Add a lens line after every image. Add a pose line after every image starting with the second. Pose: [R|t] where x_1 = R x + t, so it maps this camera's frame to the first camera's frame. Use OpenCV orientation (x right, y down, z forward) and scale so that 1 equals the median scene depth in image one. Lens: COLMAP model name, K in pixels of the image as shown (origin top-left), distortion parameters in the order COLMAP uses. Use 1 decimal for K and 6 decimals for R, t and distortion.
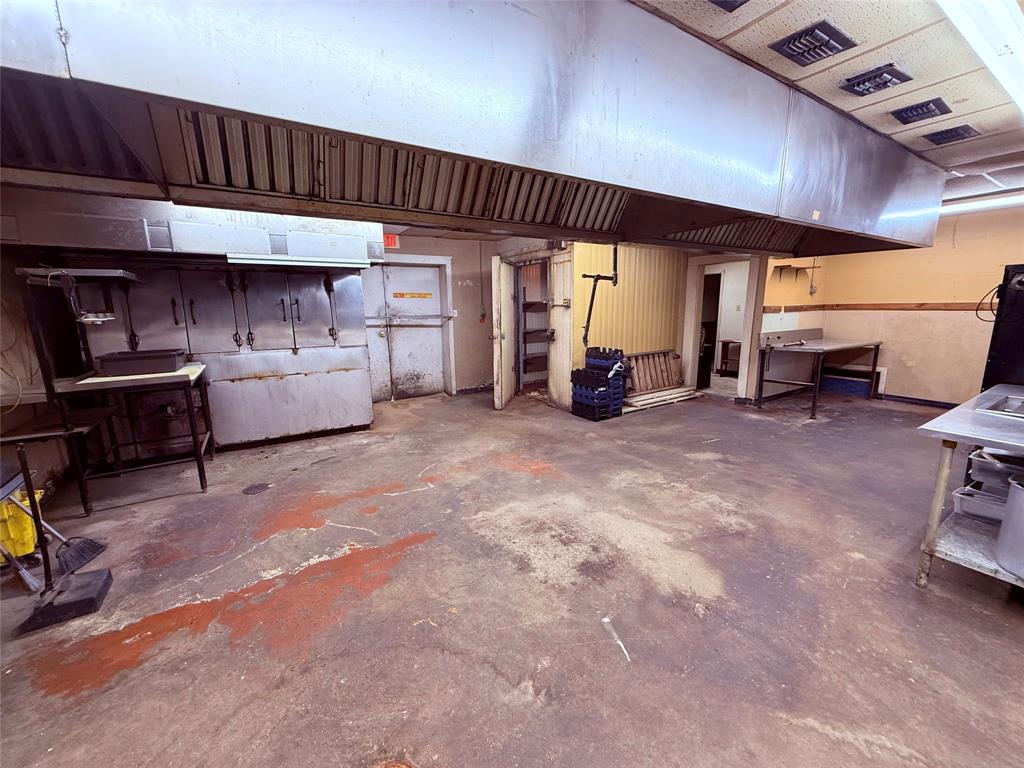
lens RADIAL K [[409.1, 0, 512.3], [0, 409.1, 380.8], [0, 0, 1]] dist [0.002577, 0.000327]
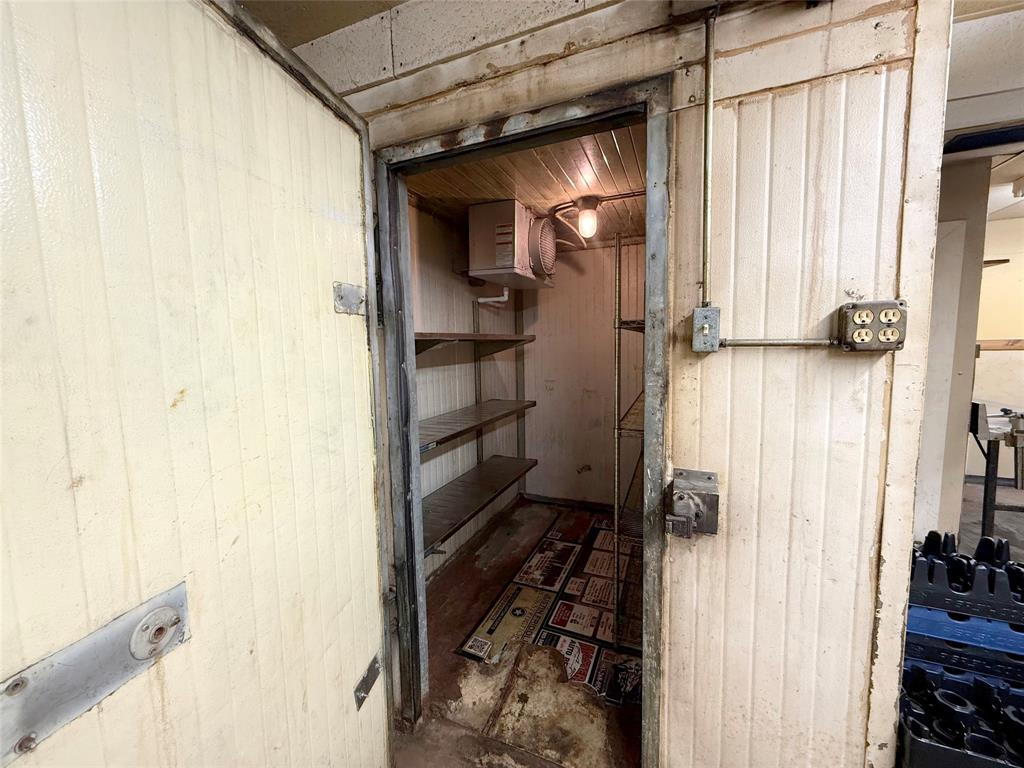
lens RADIAL K [[409.1, 0, 509.9], [0, 409.1, 382.0], [0, 0, 1]] dist [0.002577, 0.000327]
pose [[0.825424, -0.057578, 0.561569, -0.076530], [0.115619, 0.990940, -0.068342, -0.188337], [-0.552546, 0.121339, 0.824603, 1.009818]]
